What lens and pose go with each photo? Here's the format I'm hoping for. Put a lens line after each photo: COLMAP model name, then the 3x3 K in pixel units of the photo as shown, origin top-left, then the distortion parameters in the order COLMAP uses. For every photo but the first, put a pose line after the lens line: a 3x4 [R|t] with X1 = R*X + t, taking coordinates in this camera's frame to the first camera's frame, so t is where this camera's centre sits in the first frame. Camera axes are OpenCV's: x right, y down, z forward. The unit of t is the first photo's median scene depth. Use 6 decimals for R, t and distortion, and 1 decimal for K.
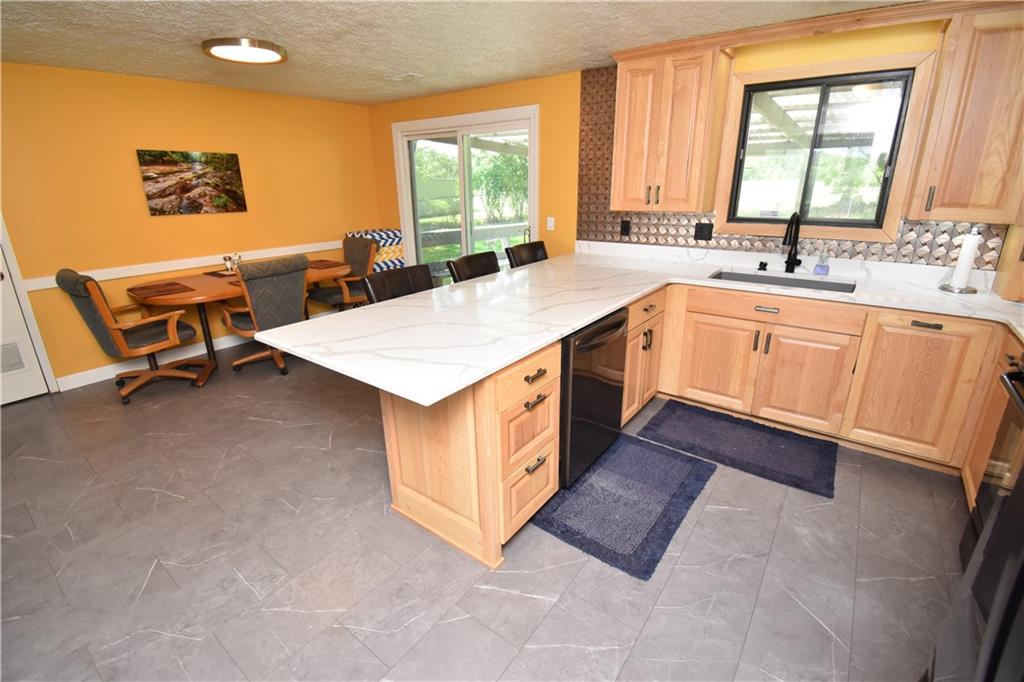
lens RADIAL K [[453.6, 0, 515.3], [0, 453.6, 332.8], [0, 0, 1]] dist [0.022533, -0.027120]
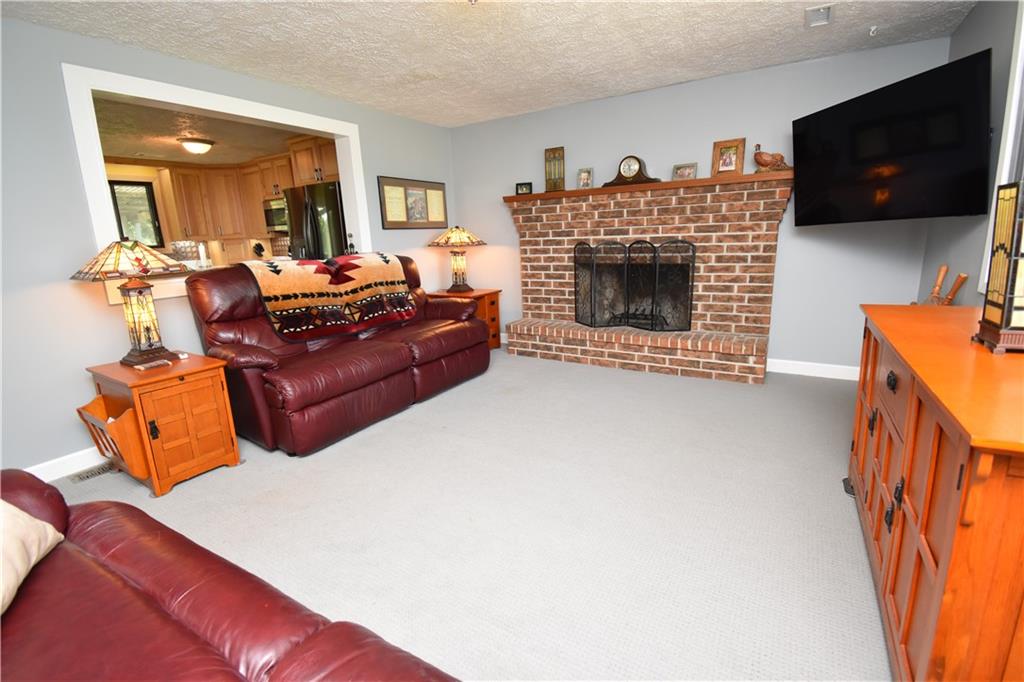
lens RADIAL K [[457.2, 0, 512.0], [0, 457.2, 341.0], [0, 0, 1]] dist [0.015225, -0.017325]
pose [[-0.095586, -0.209878, 0.973044, -1.709871], [0.351256, 0.907526, 0.230252, 0.280357], [-0.931387, 0.363797, -0.013026, -0.436600]]
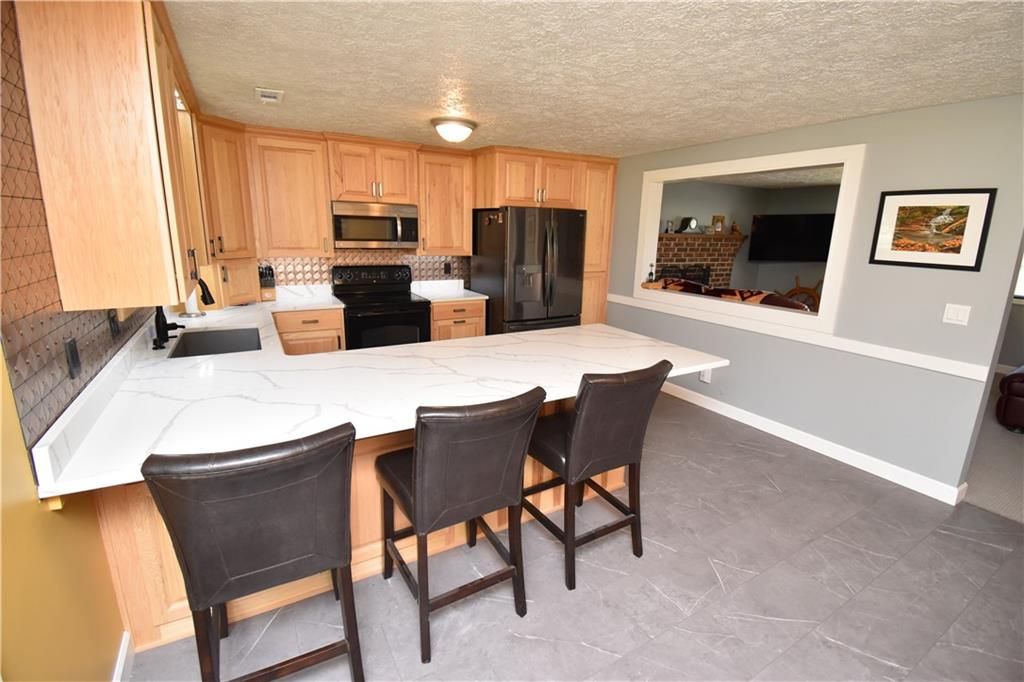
lens RADIAL K [[453.6, 0, 515.3], [0, 453.6, 332.8], [0, 0, 1]] dist [0.022533, -0.027120]
pose [[-0.923405, -0.092625, 0.372484, -0.341938], [0.110089, 0.865759, 0.488202, -0.530579], [-0.367701, 0.491815, -0.789249, 1.540648]]
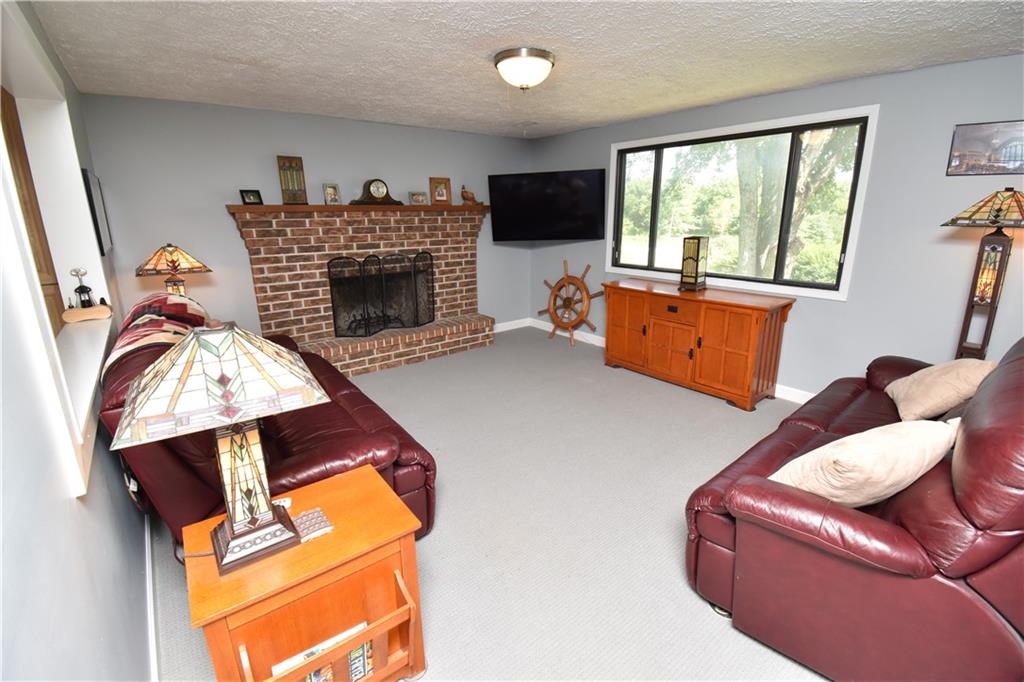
lens RADIAL K [[453.6, 0, 515.3], [0, 453.6, 332.8], [0, 0, 1]] dist [0.022533, -0.027120]
pose [[-0.967371, -0.046784, 0.249009, -1.133707], [0.098640, 0.835720, 0.540224, -0.140336], [-0.233376, 0.547159, -0.803836, 0.437309]]
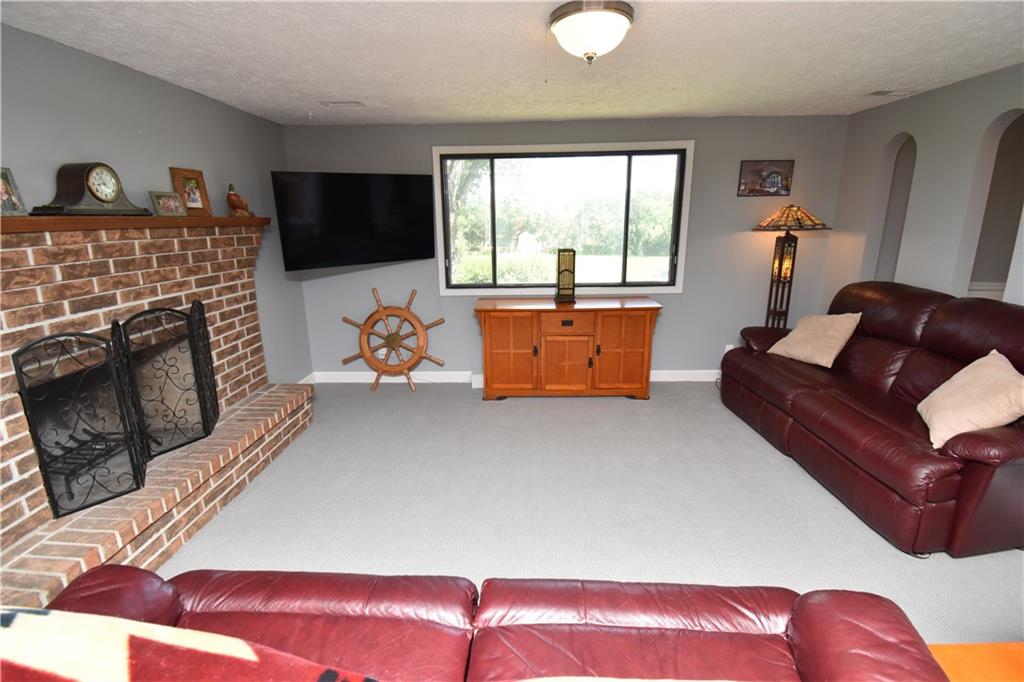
lens RADIAL K [[453.6, 0, 515.3], [0, 453.6, 332.8], [0, 0, 1]] dist [0.022533, -0.027120]
pose [[-0.816165, 0.160160, -0.555179, -0.362385], [-0.161568, 0.859236, 0.485396, -0.014535], [0.554771, 0.485862, -0.675402, 0.018579]]
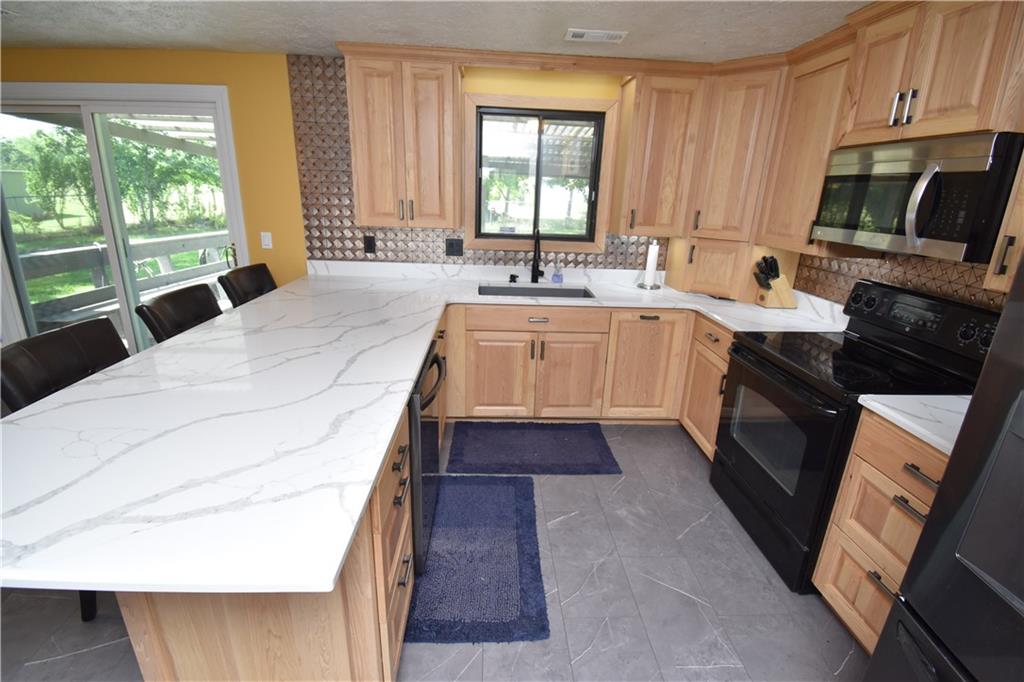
lens RADIAL K [[453.6, 0, 515.3], [0, 453.6, 332.8], [0, 0, 1]] dist [0.022533, -0.027120]
pose [[0.768084, -0.148910, 0.622795, -0.157516], [0.156250, 0.986771, 0.043236, -0.072242], [-0.620994, 0.064103, 0.781190, 0.184792]]
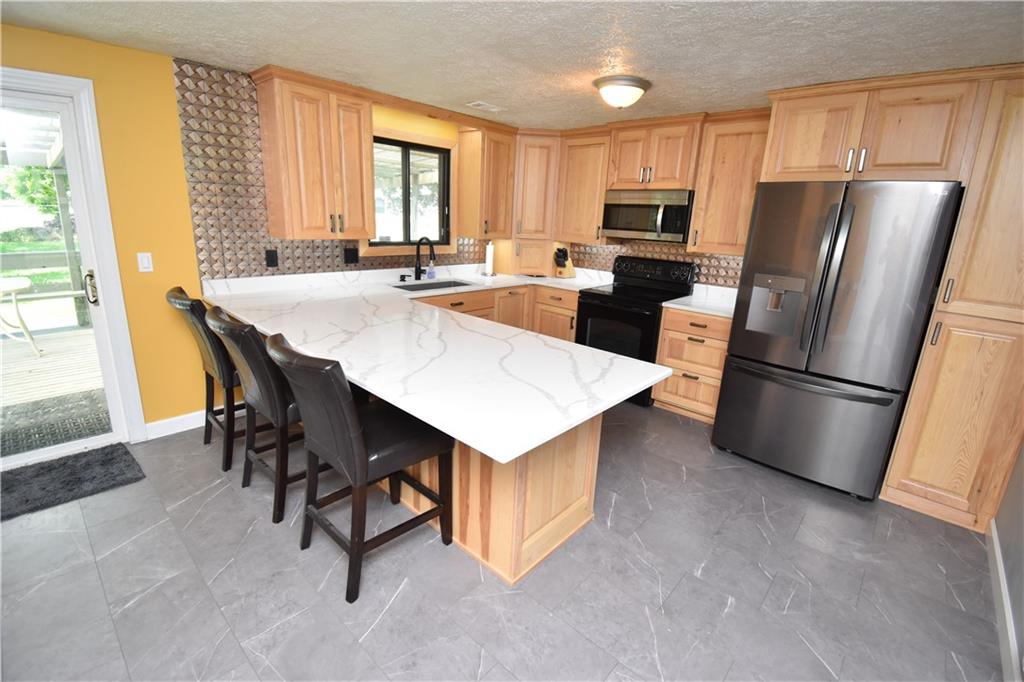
lens RADIAL K [[453.6, 0, 515.3], [0, 453.6, 332.8], [0, 0, 1]] dist [0.022533, -0.027120]
pose [[0.093232, -0.233904, 0.967779, -0.800414], [0.266190, 0.942486, 0.202147, -0.196709], [-0.959401, 0.238767, 0.150133, 0.597683]]
